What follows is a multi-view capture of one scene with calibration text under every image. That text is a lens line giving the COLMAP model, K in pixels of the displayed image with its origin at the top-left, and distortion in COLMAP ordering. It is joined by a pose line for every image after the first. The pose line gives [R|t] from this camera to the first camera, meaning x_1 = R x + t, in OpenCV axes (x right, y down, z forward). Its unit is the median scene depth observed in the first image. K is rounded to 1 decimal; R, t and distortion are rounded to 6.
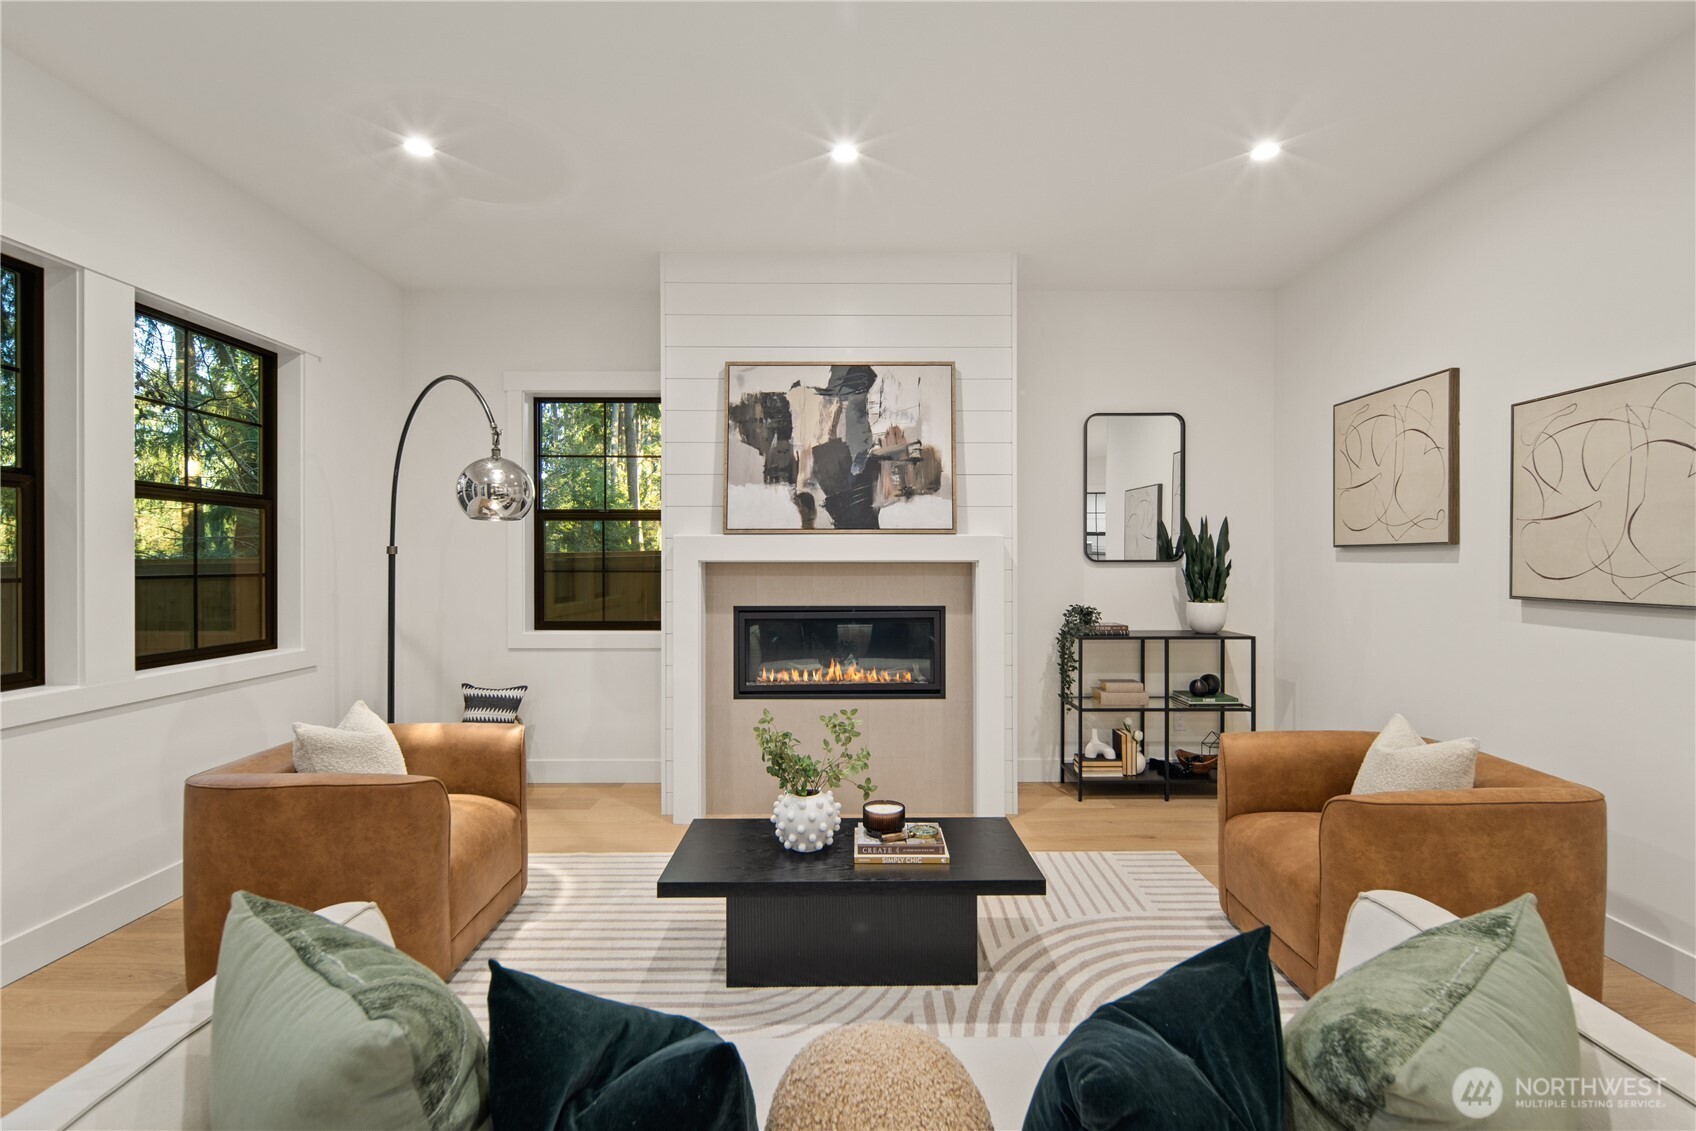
lens RADIAL K [[741.3, 0, 849.7], [0, 741.3, 551.9], [0, 0, 1]] dist [0.000885, -0.000390]
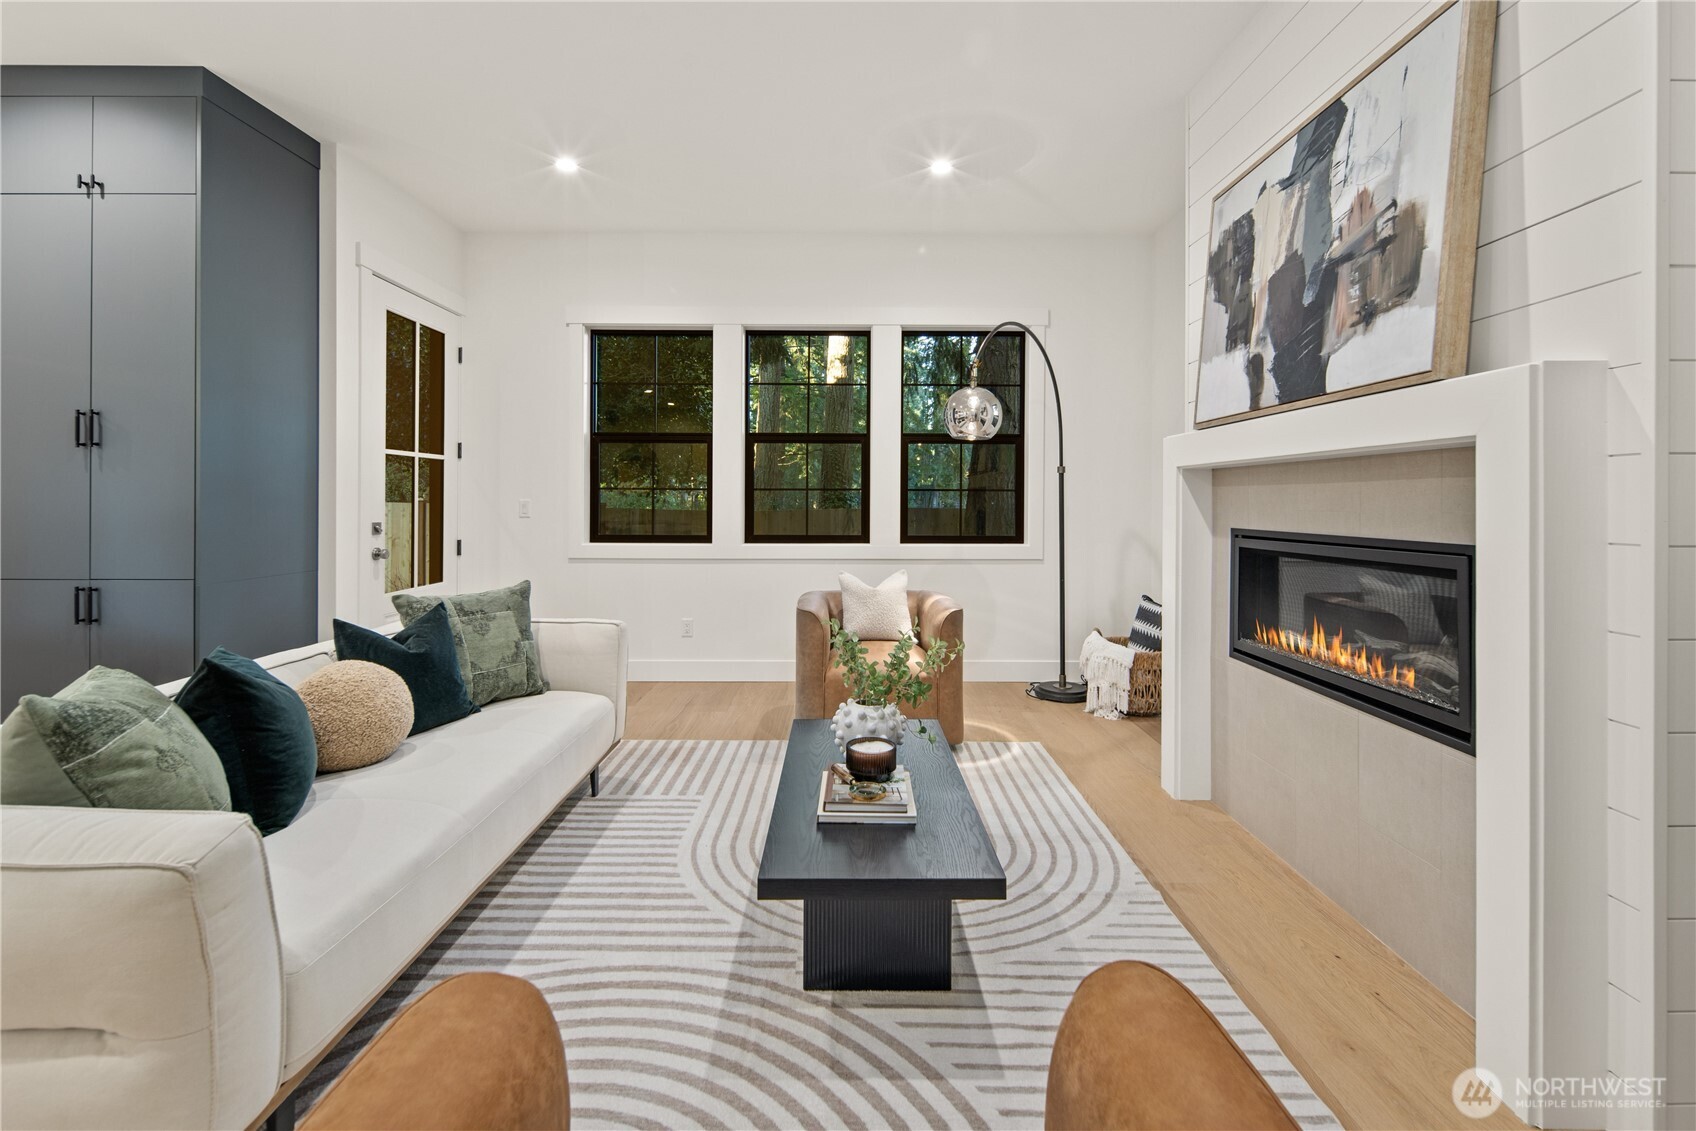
lens RADIAL K [[737.2, 0, 849.4], [0, 737.2, 497.3], [0, 0, 1]] dist [-0.000521, -0.000189]
pose [[-0.004279, -0.003856, -0.999983, 0.579701], [-0.000581, 0.999992, -0.003853, 0.046784], [0.999991, 0.000565, -0.004281, 0.648366]]
